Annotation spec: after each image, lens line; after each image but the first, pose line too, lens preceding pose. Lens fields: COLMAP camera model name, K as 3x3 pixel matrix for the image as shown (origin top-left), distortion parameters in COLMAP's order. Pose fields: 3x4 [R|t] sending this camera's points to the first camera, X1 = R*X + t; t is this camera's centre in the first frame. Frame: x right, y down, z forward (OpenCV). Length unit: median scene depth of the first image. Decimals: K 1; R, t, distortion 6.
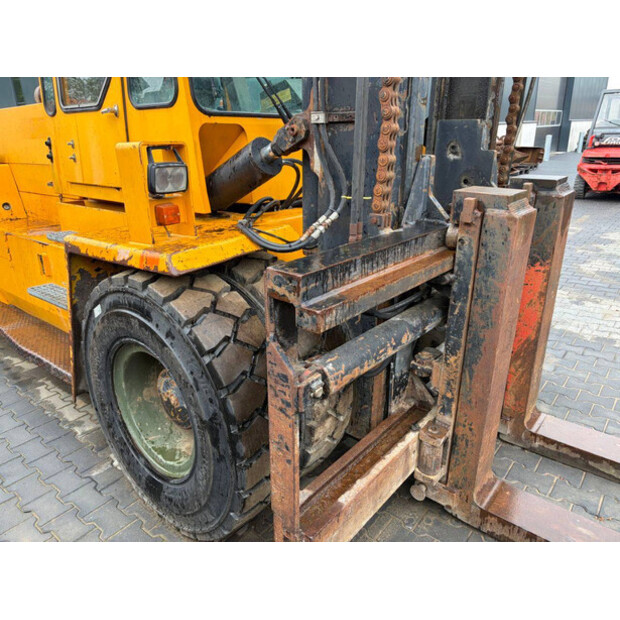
lens RADIAL K [[480.5, 0, 312.0], [0, 480.5, 307.8], [0, 0, 1]] dist [0.040844, -0.037075]
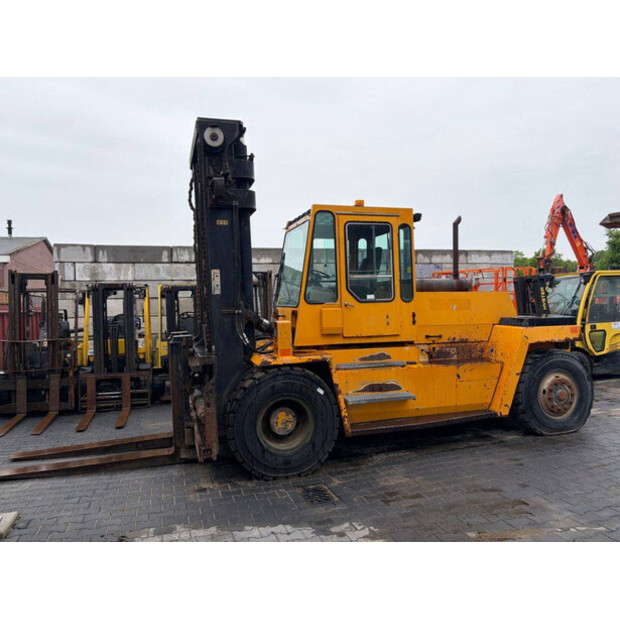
lens RADIAL K [[480.5, 0, 312.0], [0, 480.5, 307.8], [0, 0, 1]] dist [0.040844, -0.037075]
pose [[-0.568234, 0.039905, -0.821899, 2.459708], [-0.257656, 0.939968, 0.223772, -1.293774], [0.781488, 0.338922, -0.523840, 3.224071]]
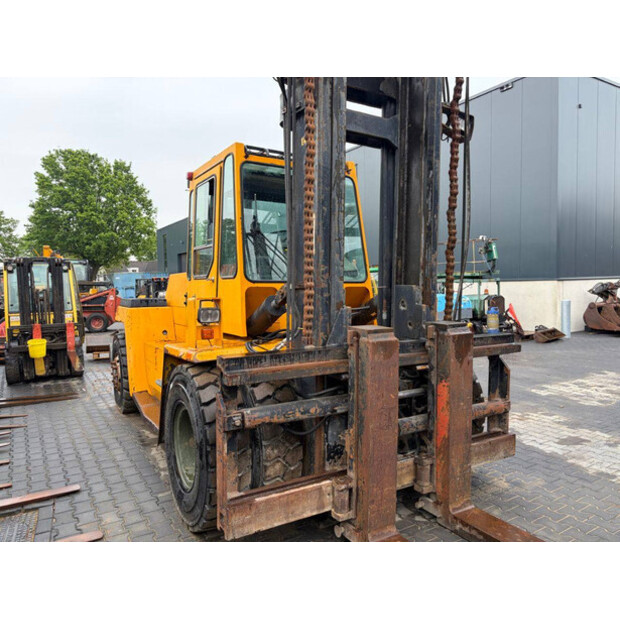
lens RADIAL K [[480.5, 0, 312.0], [0, 480.5, 307.8], [0, 0, 1]] dist [0.040844, -0.037075]
pose [[0.943181, 0.022684, -0.331505, 0.686857], [-0.118033, 0.955473, -0.270442, 0.165157], [0.310609, 0.294204, 0.903862, -0.584842]]
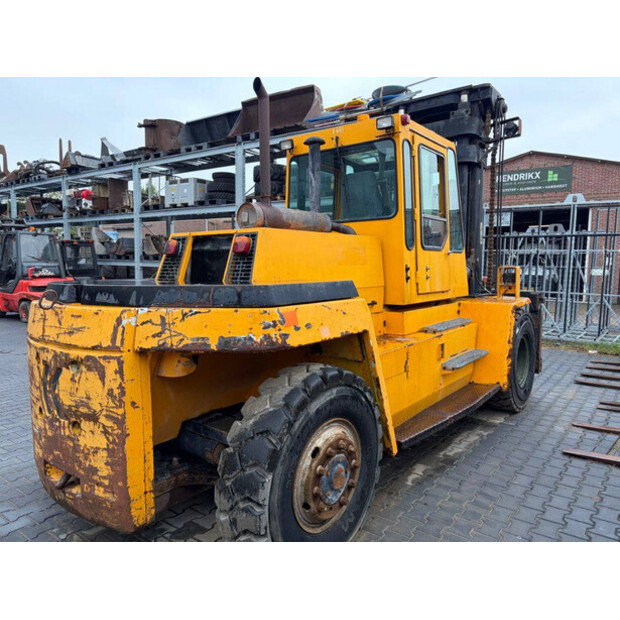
lens RADIAL K [[480.5, 0, 312.0], [0, 480.5, 307.8], [0, 0, 1]] dist [0.040844, -0.037075]
pose [[-0.053037, -0.078479, 0.995504, -3.020299], [0.336394, 0.937235, 0.091807, -0.727479], [-0.940227, 0.339751, -0.023308, 2.137887]]
